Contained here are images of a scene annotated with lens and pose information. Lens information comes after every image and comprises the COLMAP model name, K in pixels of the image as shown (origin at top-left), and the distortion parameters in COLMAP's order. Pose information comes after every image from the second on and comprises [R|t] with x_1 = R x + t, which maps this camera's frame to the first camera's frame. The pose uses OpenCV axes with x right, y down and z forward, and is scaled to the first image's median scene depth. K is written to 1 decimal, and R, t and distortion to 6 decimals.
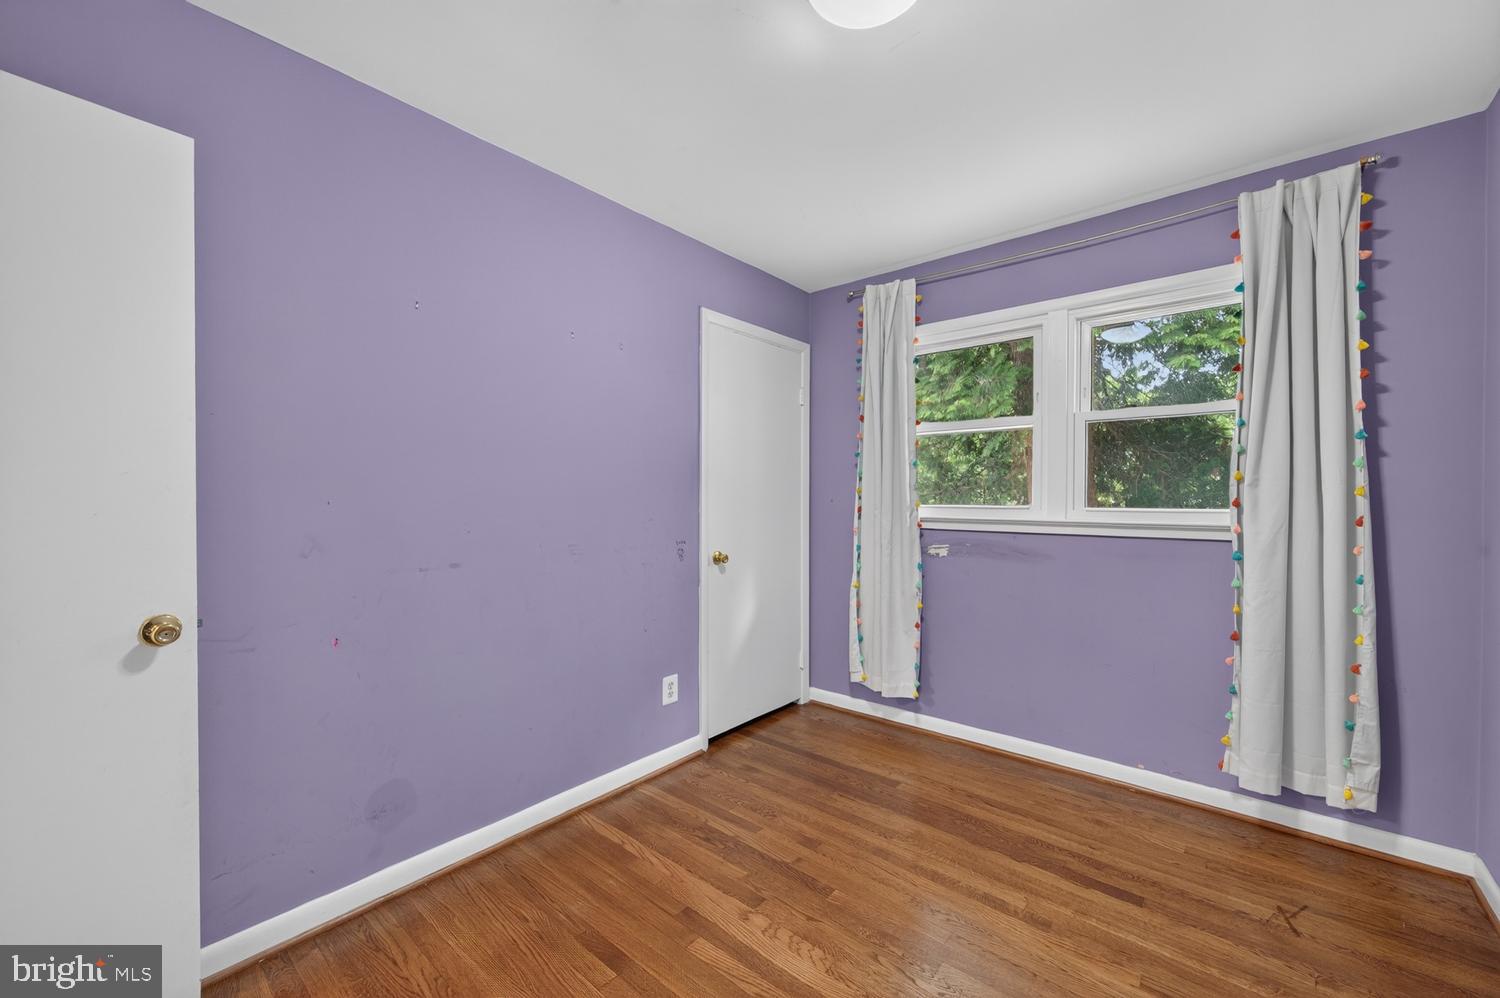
lens RADIAL K [[580.2, 0, 759.0], [0, 580.2, 500.7], [0, 0, 1]] dist [-0.000356, -0.000012]
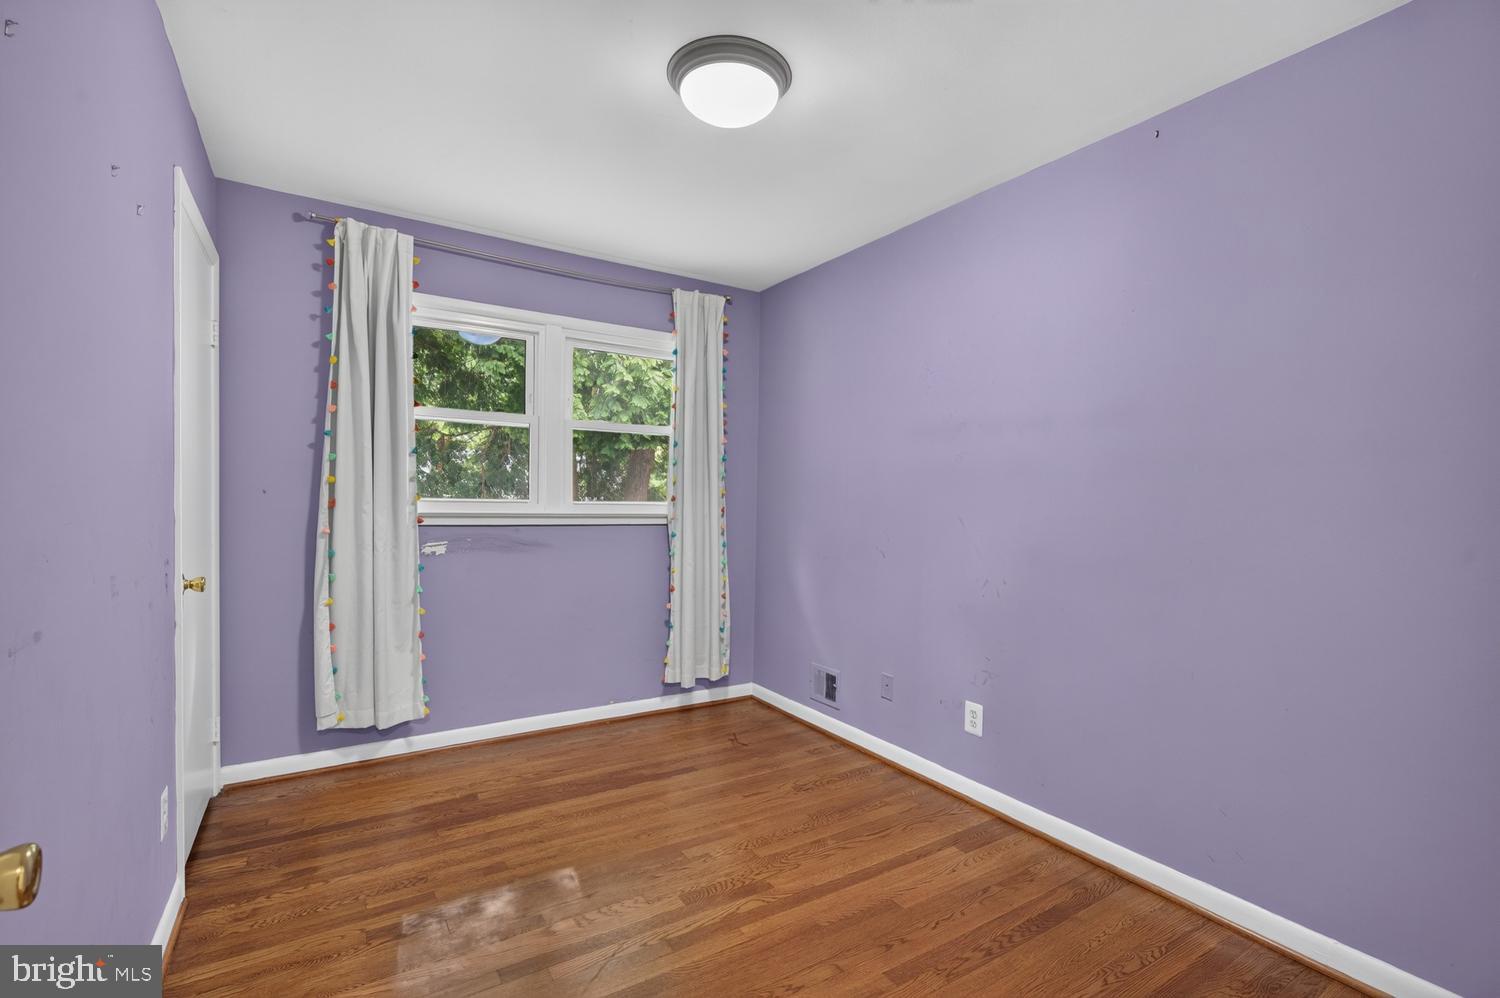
lens RADIAL K [[682.6, 0, 756.2], [0, 682.6, 511.3], [0, 0, 1]] dist [0.000888, 0.000150]
pose [[0.296162, -0.015722, 0.955008, -0.596692], [-0.011292, 0.999737, 0.019960, 0.000648], [-0.955071, -0.016696, 0.295907, 0.219090]]
